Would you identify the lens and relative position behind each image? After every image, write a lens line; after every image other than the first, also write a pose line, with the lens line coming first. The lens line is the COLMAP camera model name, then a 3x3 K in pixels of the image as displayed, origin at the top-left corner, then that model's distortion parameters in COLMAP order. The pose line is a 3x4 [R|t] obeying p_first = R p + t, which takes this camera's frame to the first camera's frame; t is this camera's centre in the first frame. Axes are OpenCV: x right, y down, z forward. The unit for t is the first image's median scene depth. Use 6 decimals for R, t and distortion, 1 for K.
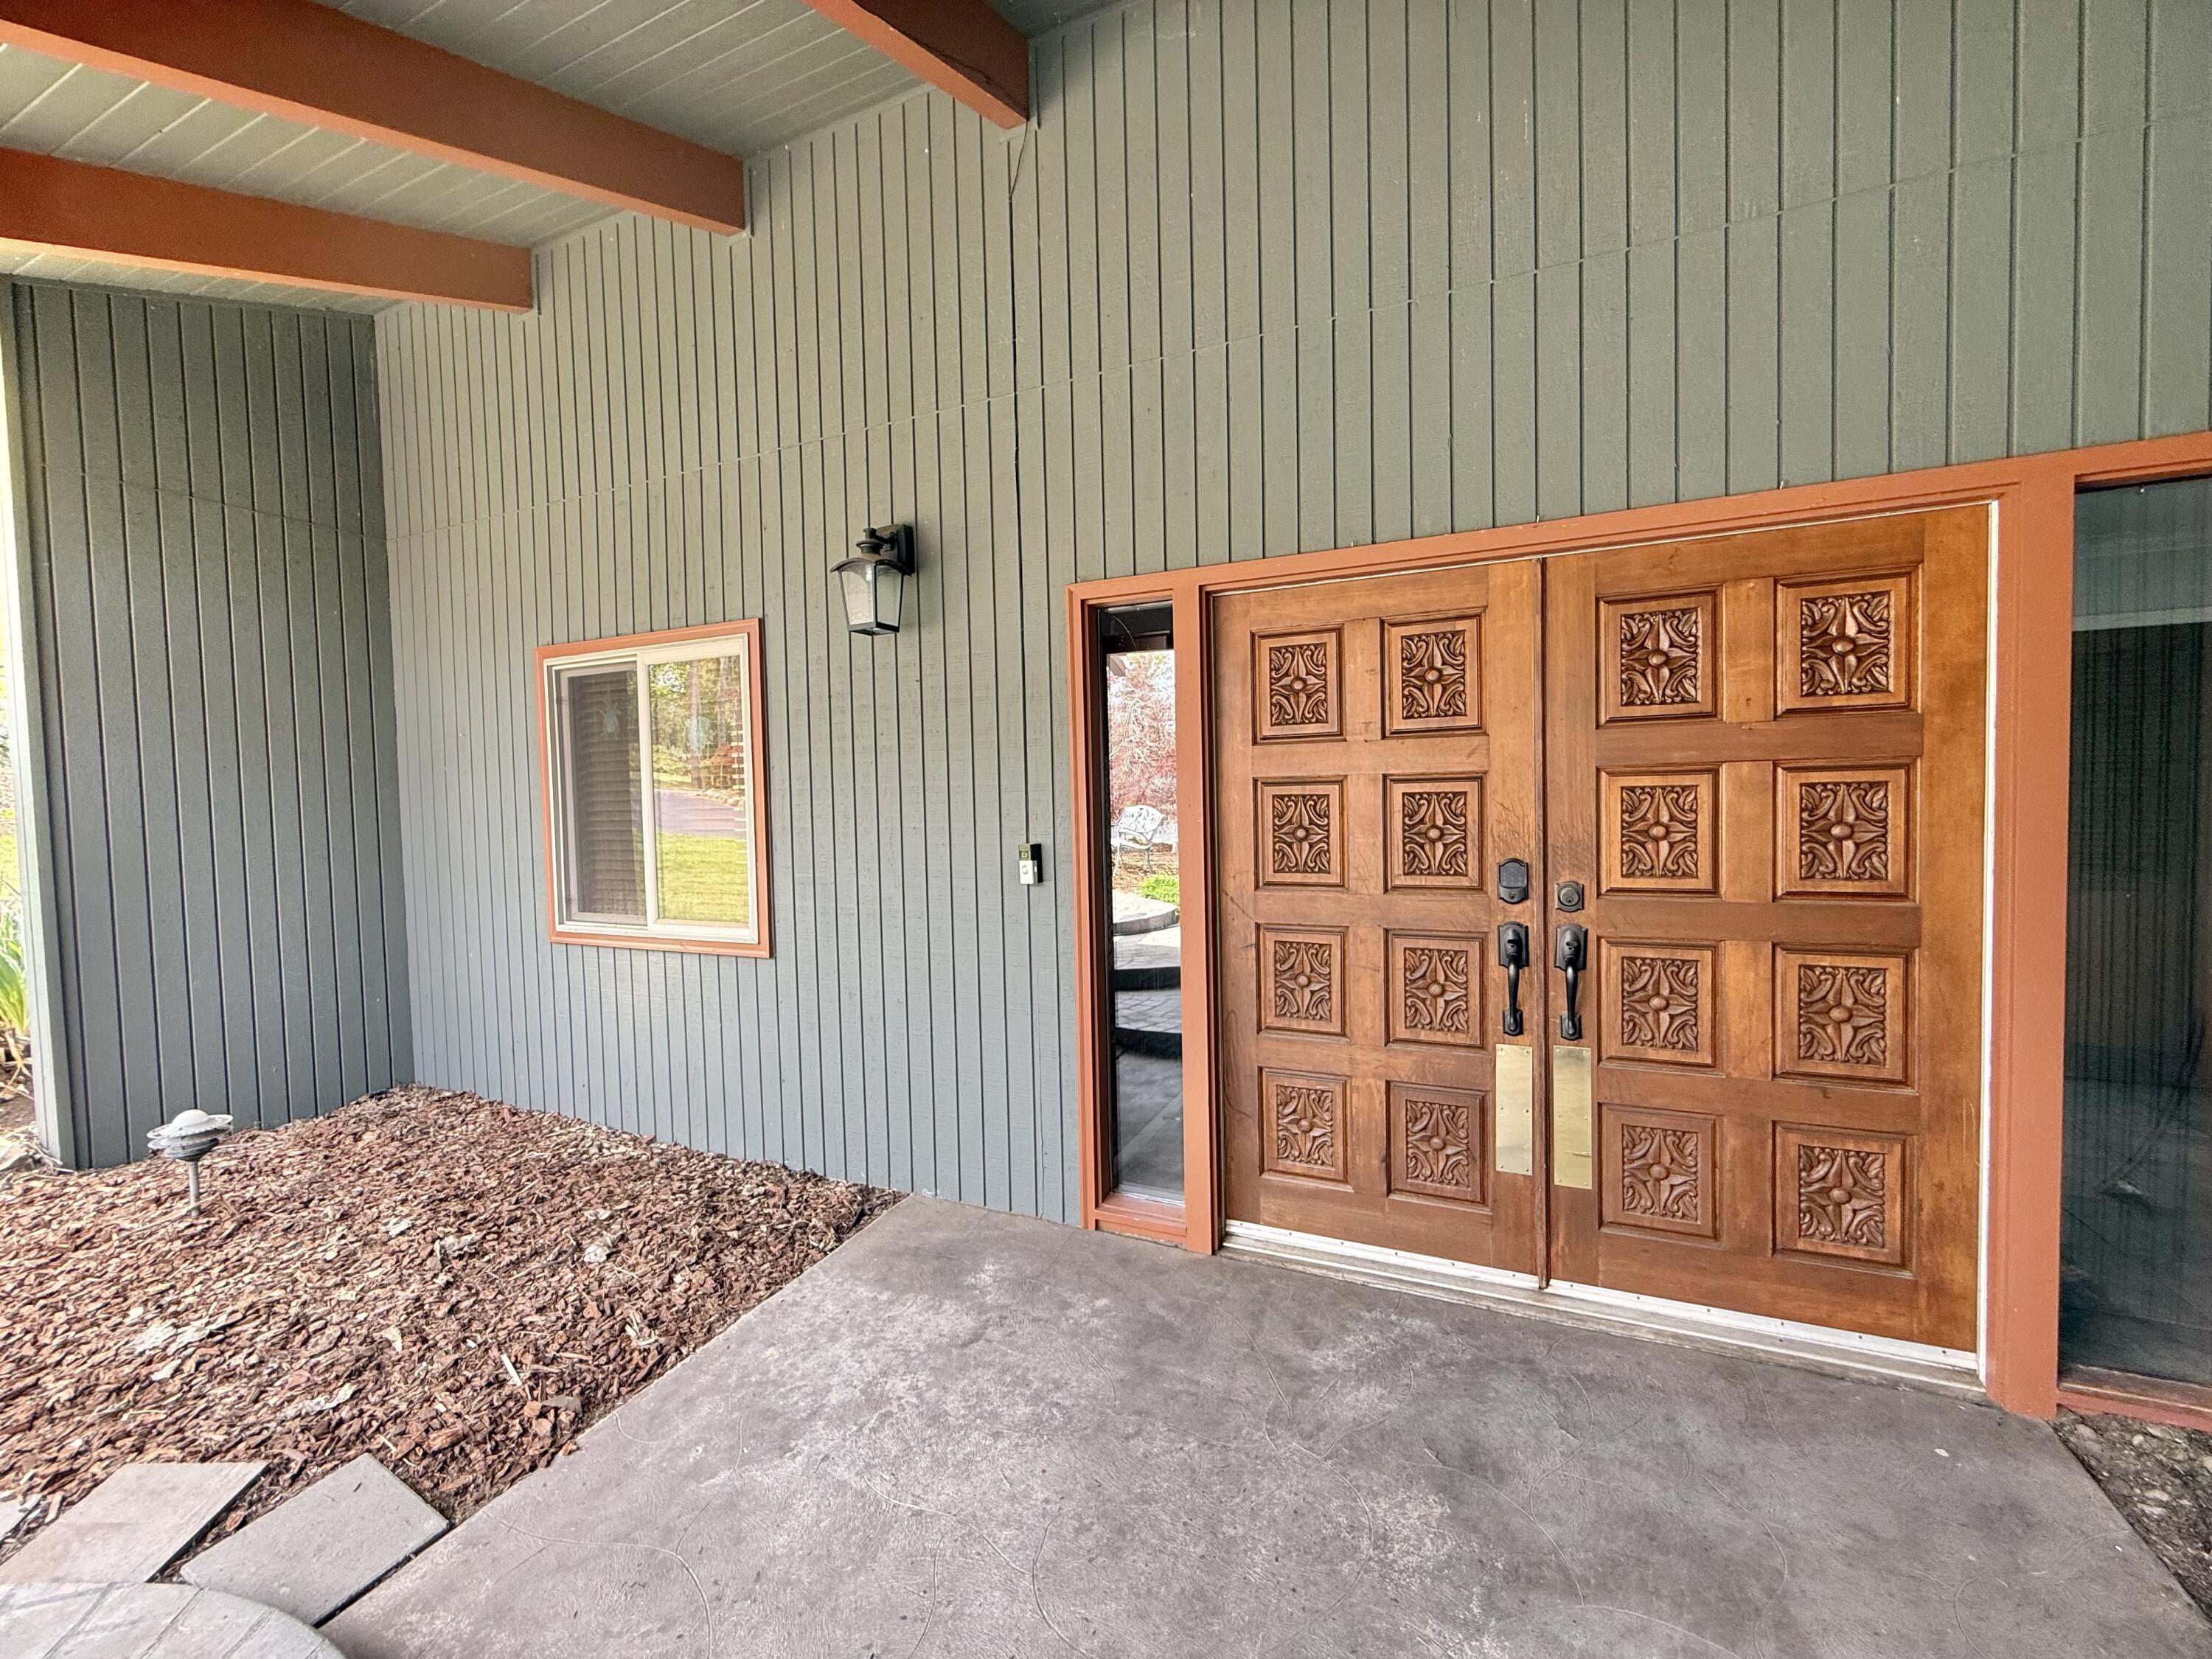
lens RADIAL K [[881.0, 0, 1108.2], [0, 881.0, 828.4], [0, 0, 1]] dist [-0.000172, -0.000317]
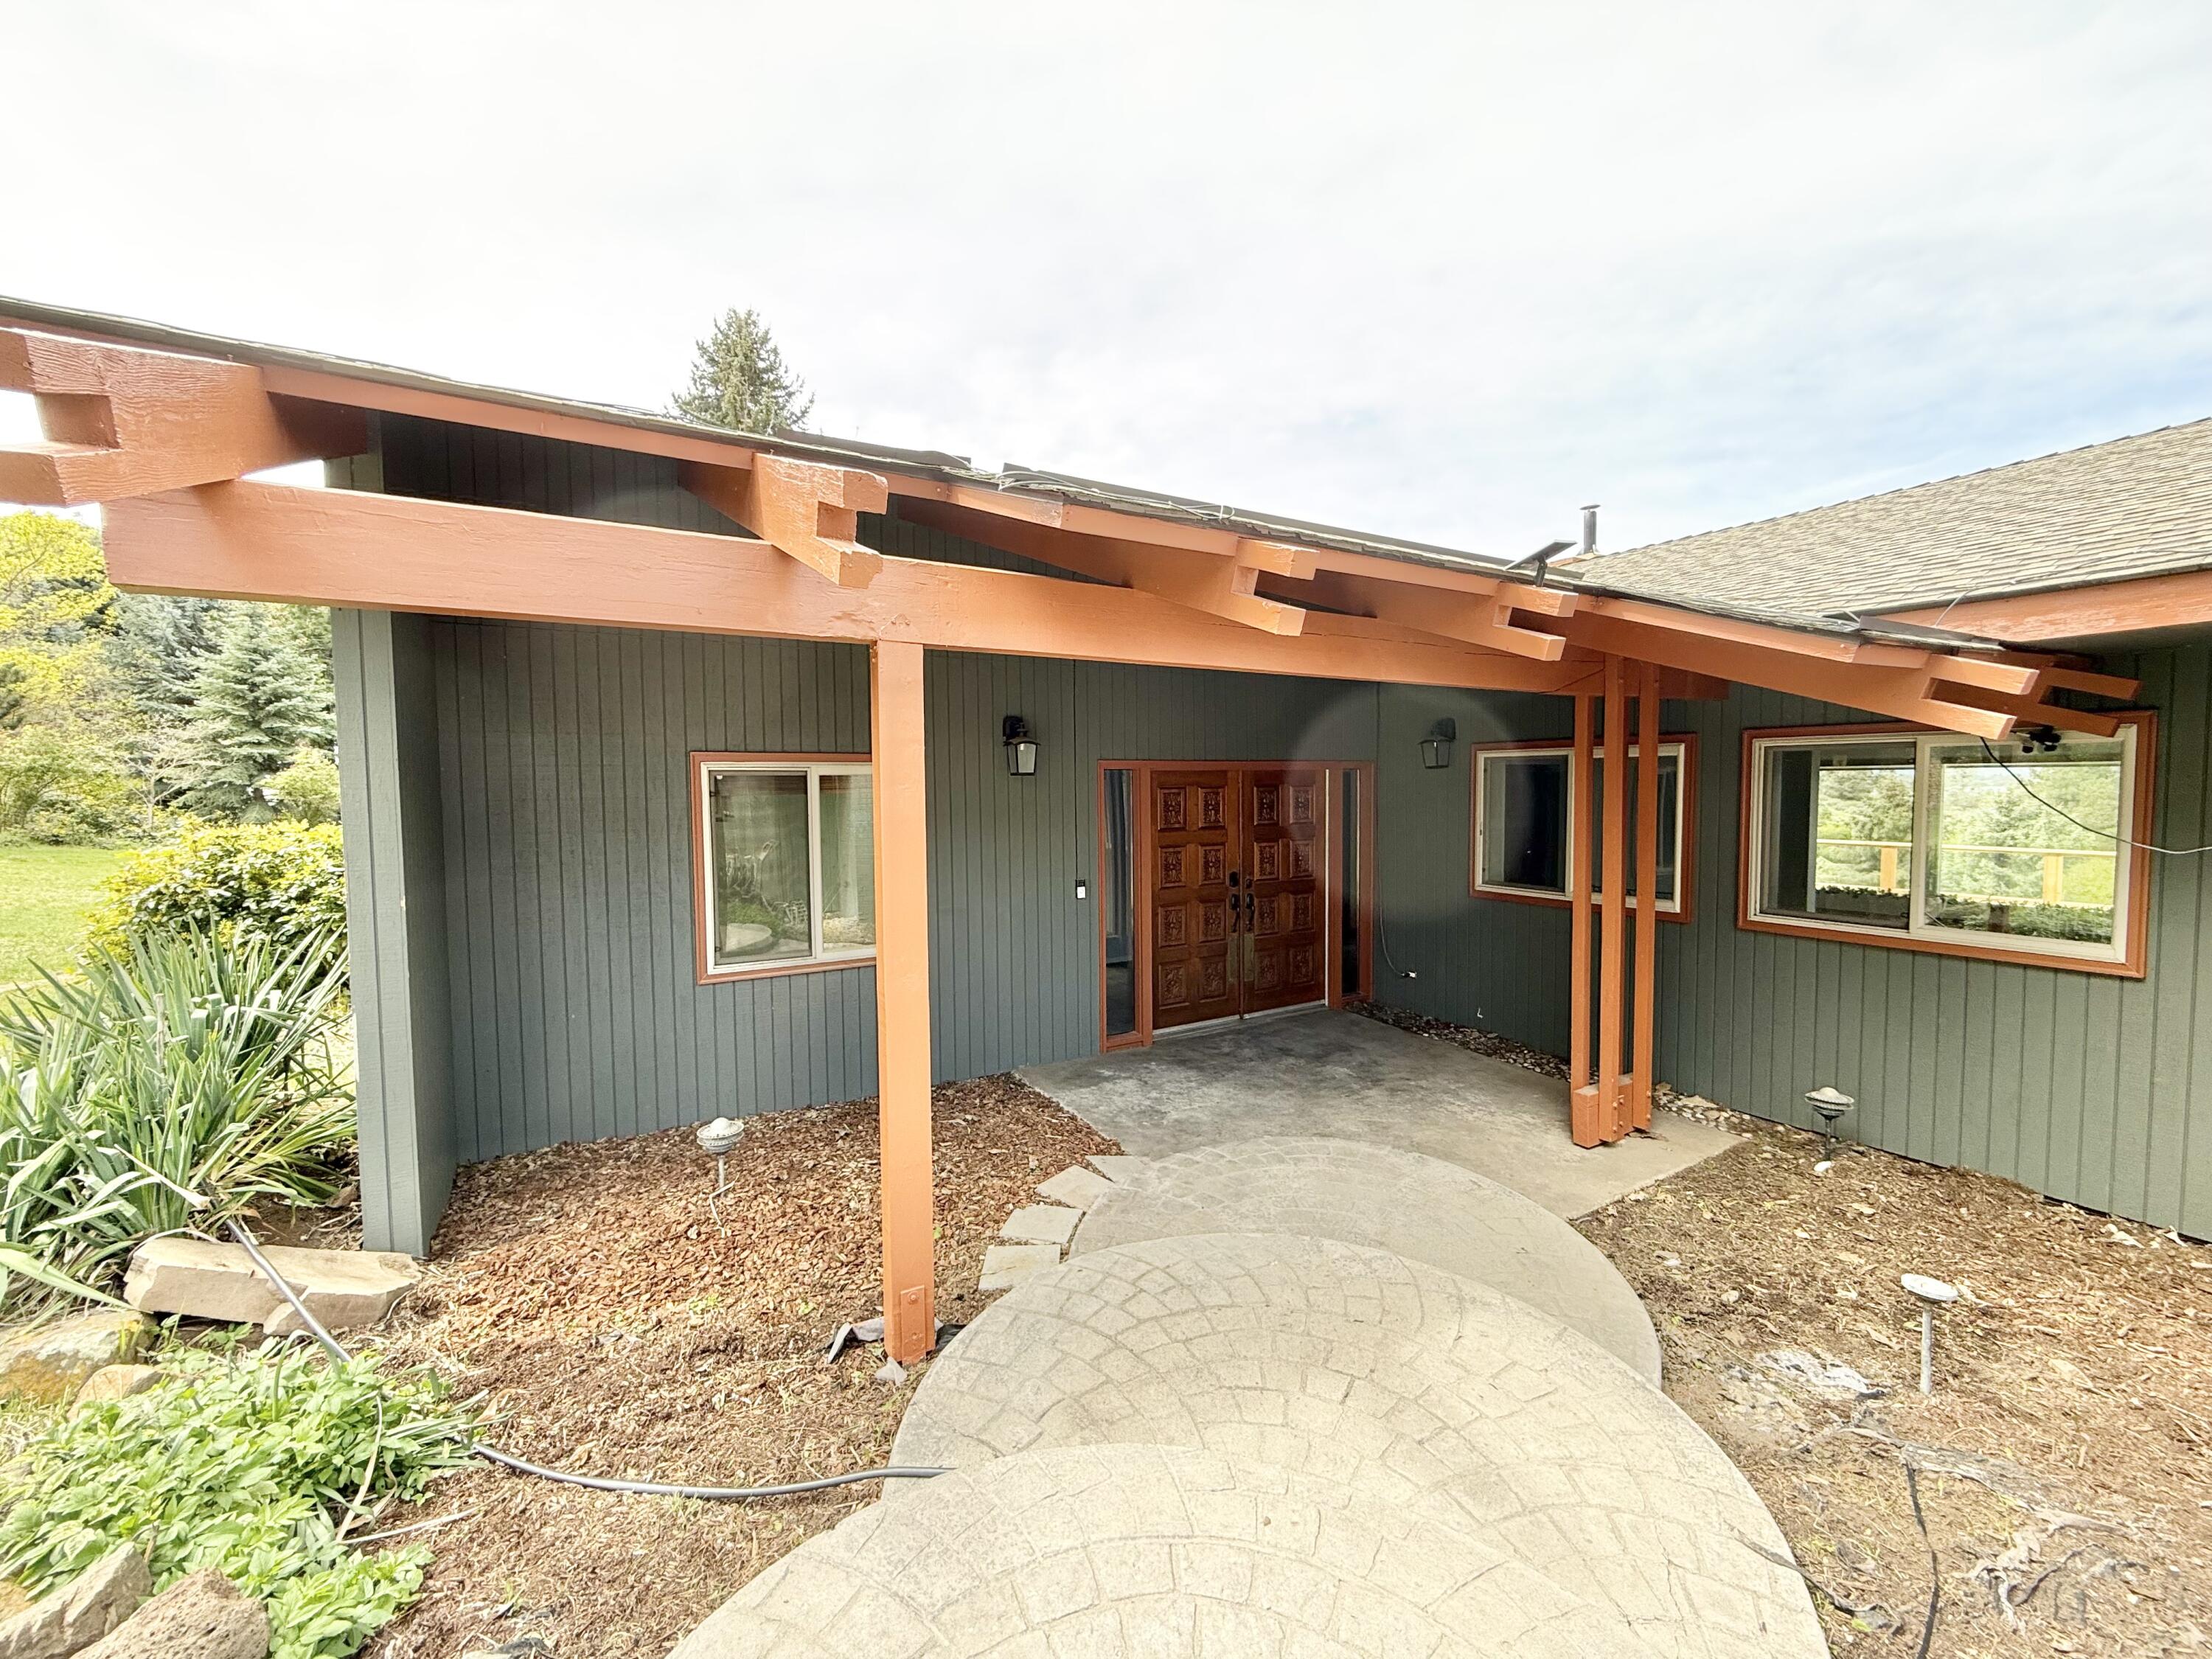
lens RADIAL K [[881.0, 0, 1102.6], [0, 881.0, 834.0], [0, 0, 1]] dist [-0.000172, -0.000317]
pose [[0.579721, -0.026605, 0.814381, -2.371442], [0.026515, 0.999553, 0.013779, -0.158127], [-0.814384, 0.013605, 0.580167, -0.361615]]
